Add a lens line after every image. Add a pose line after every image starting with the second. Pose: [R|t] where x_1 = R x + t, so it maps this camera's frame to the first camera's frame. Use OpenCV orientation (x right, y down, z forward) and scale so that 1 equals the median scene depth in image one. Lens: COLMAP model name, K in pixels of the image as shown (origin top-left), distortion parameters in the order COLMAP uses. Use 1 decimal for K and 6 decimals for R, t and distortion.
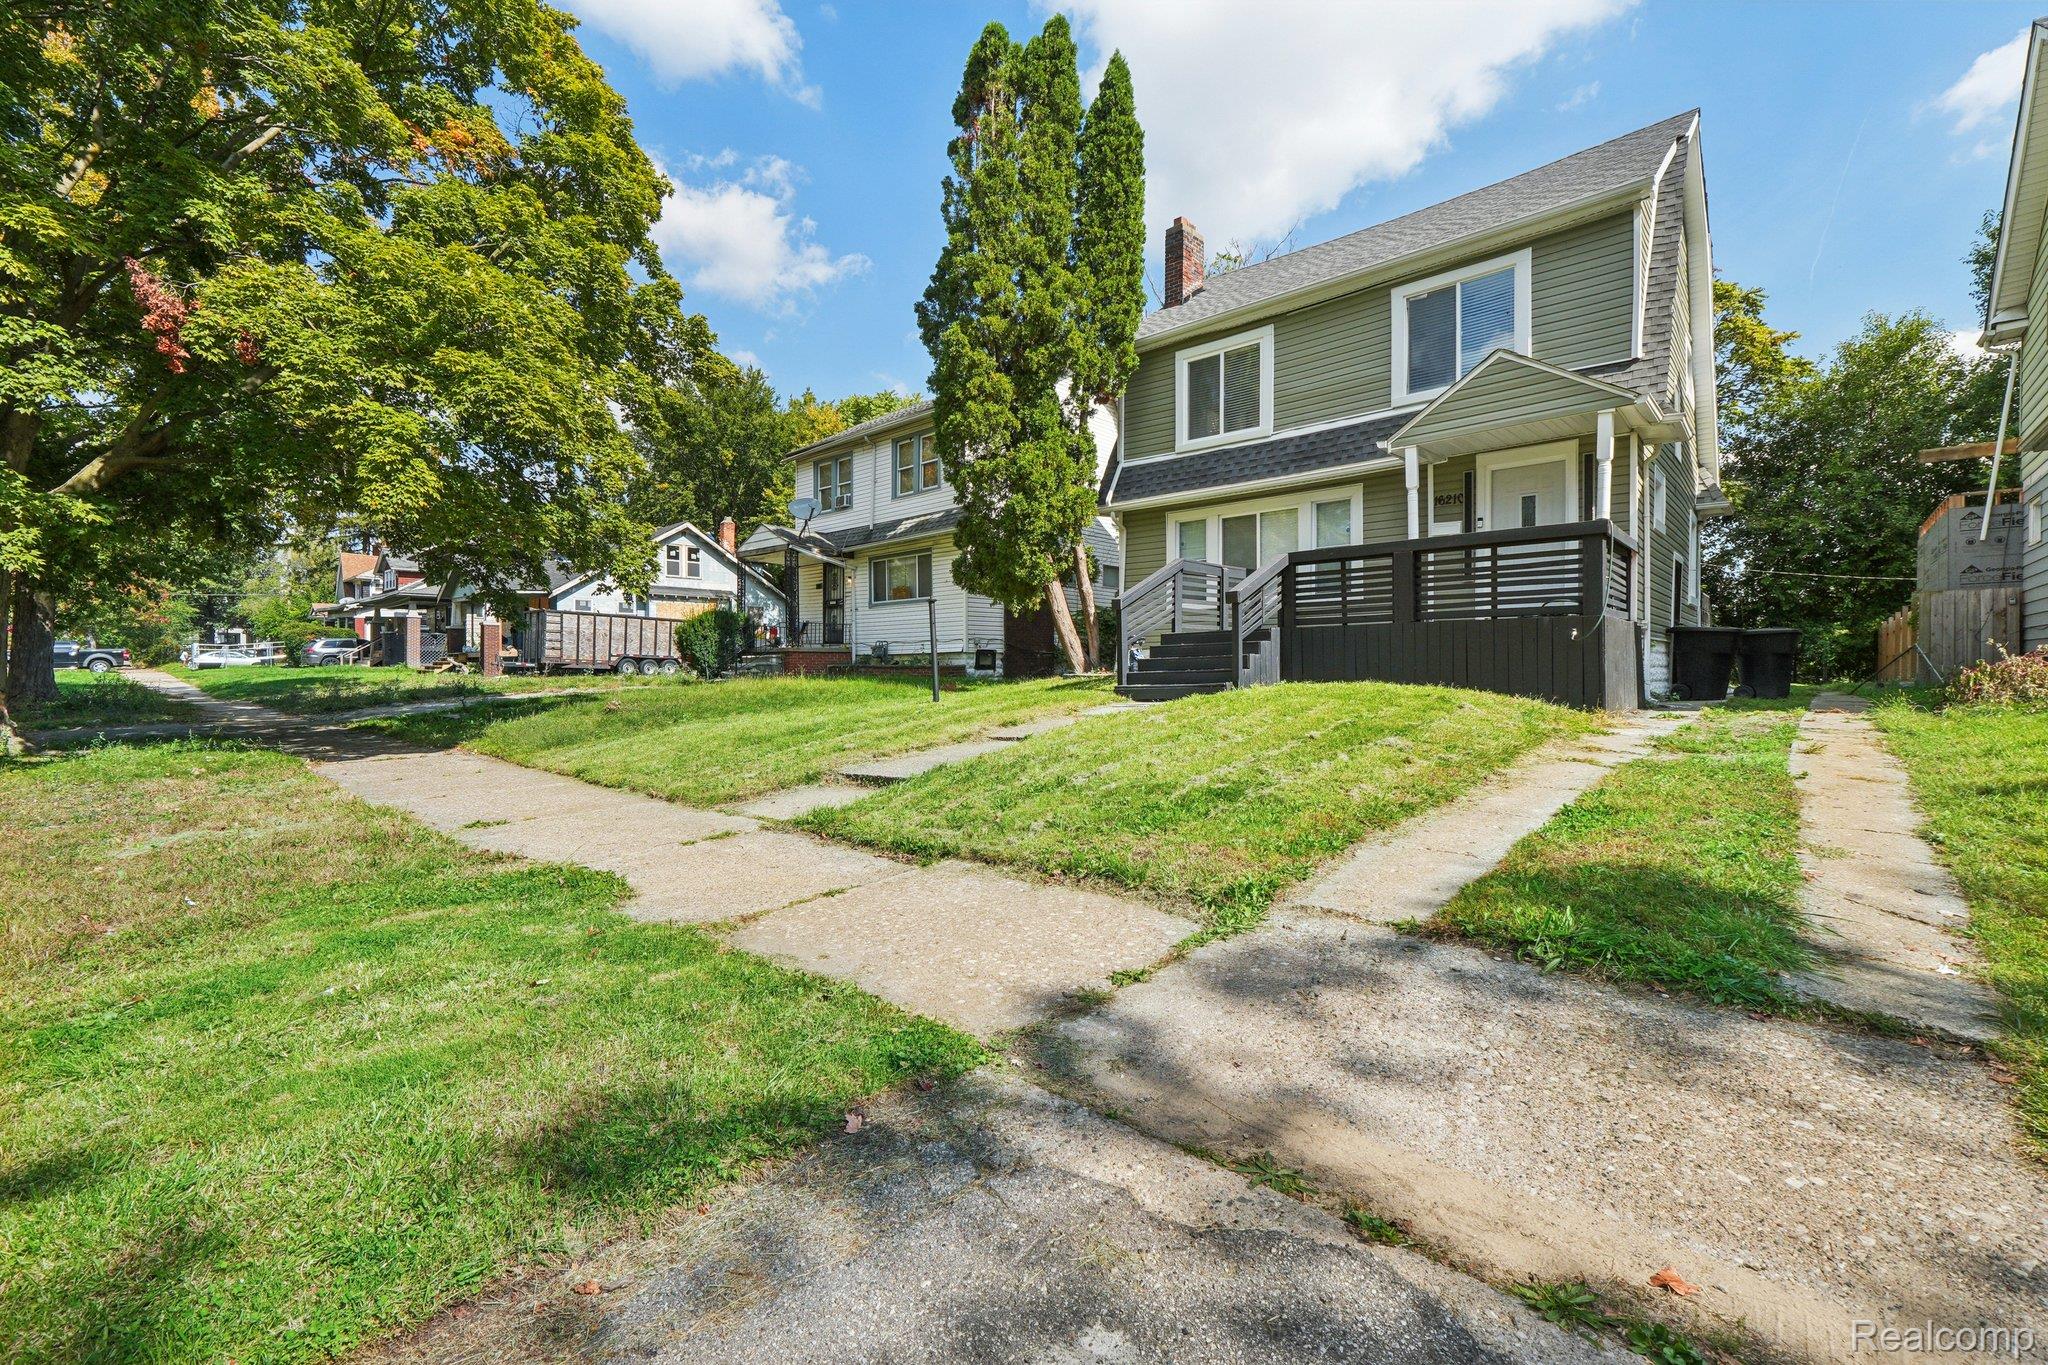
lens RADIAL K [[872.5, 0, 1021.8], [0, 872.5, 674.5], [0, 0, 1]] dist [0.001042, 0.001006]
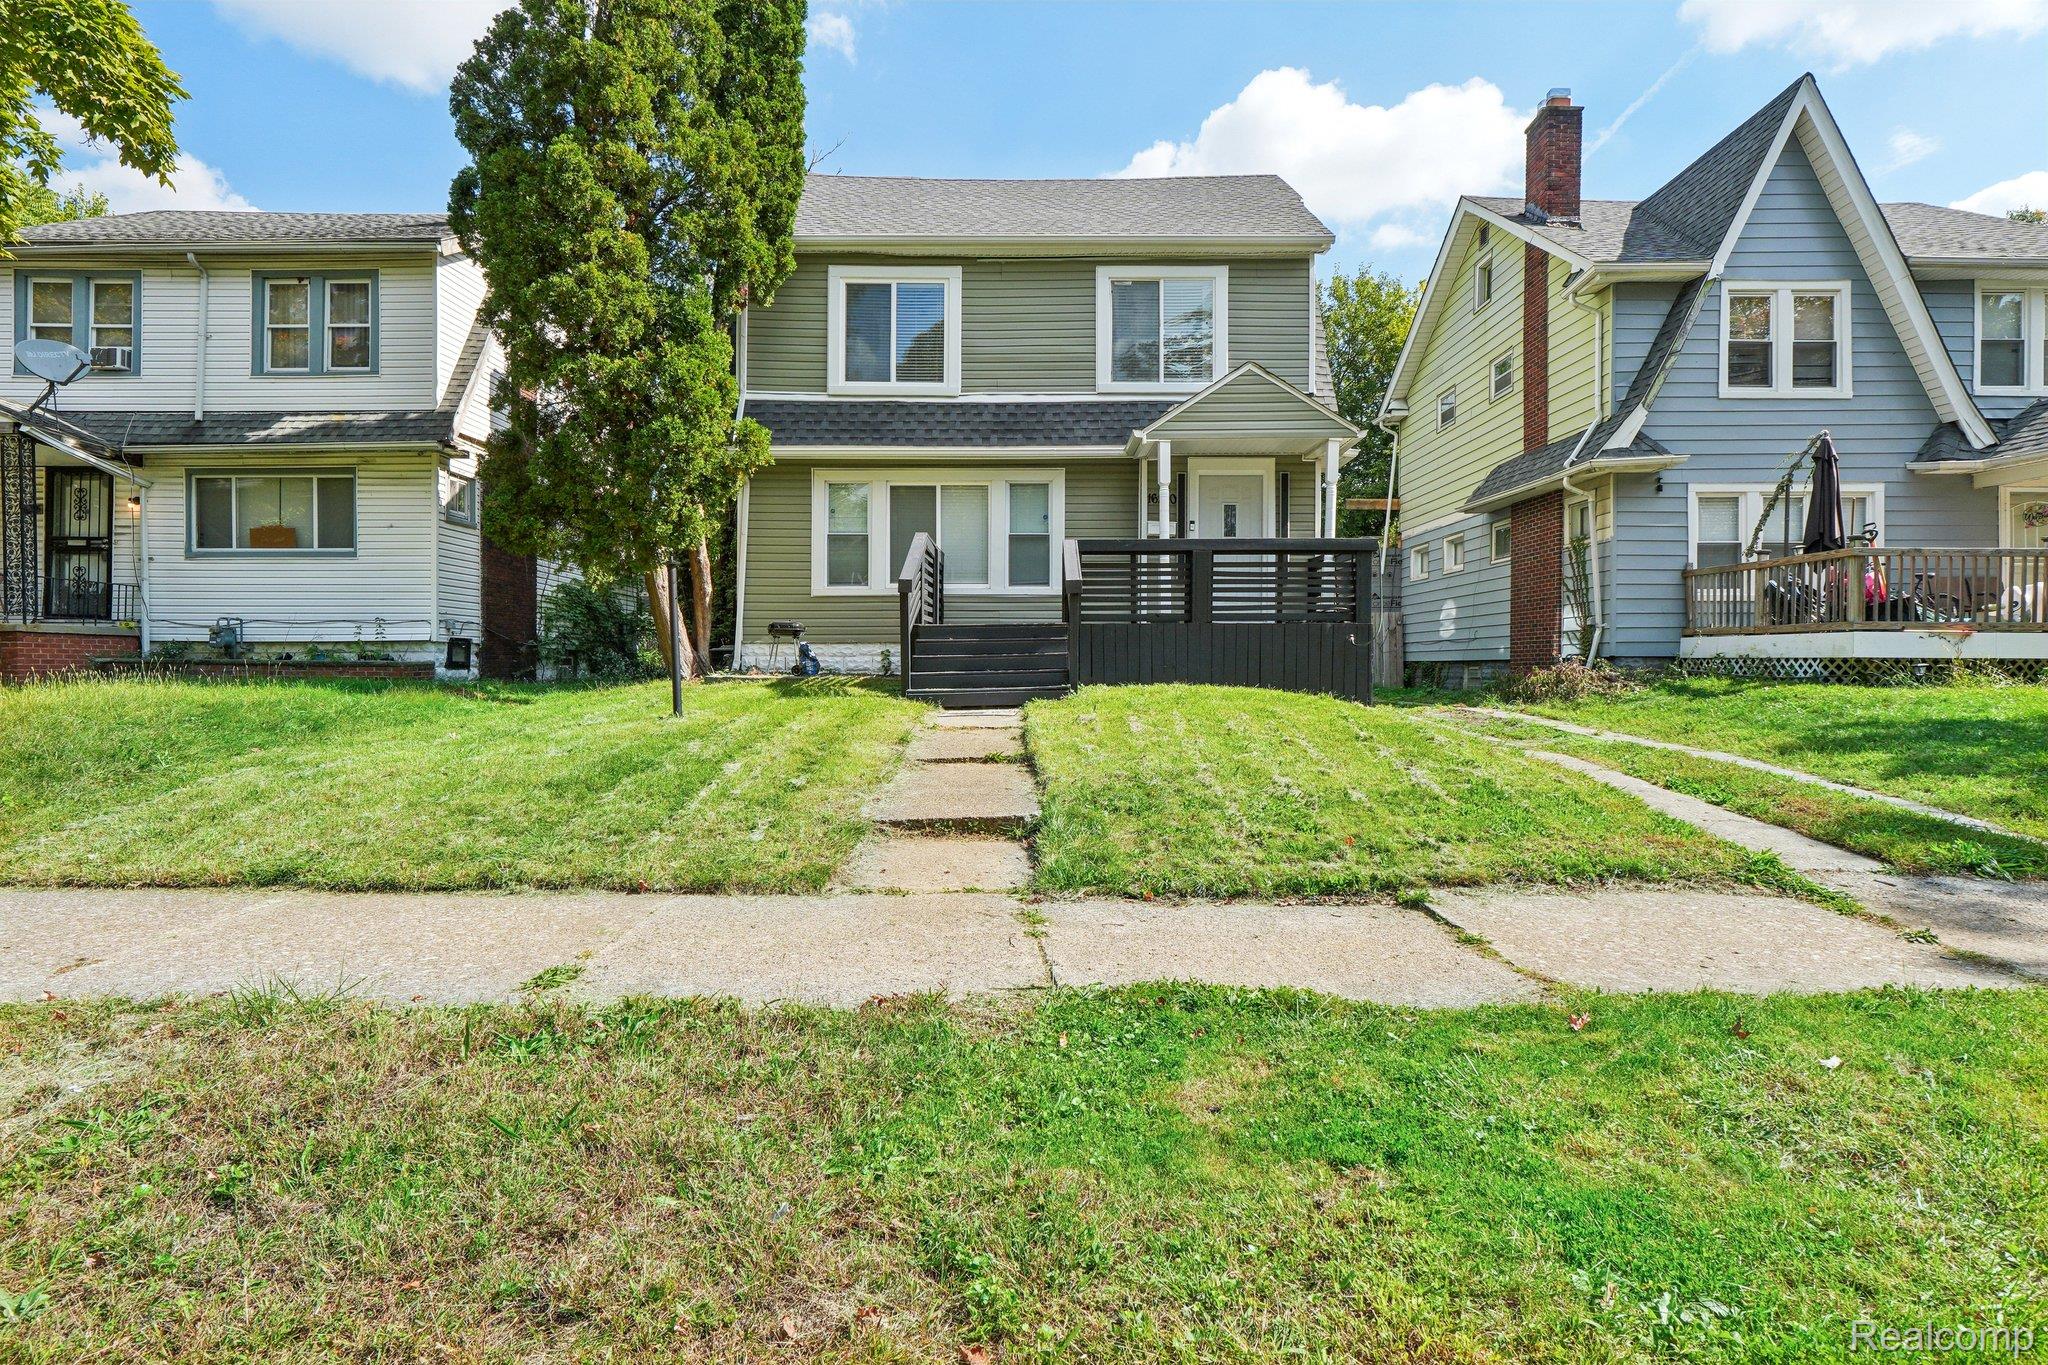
lens RADIAL K [[1092.9, 0, 1023.0], [0, 1092.9, 681.2], [0, 0, 1]] dist [0.001011, 0.000774]
pose [[0.734274, 0.000016, 0.678853, -0.370787], [-0.000751, 0.999999, 0.000788, 0.003208], [-0.678853, -0.001088, 0.734273, 0.163695]]
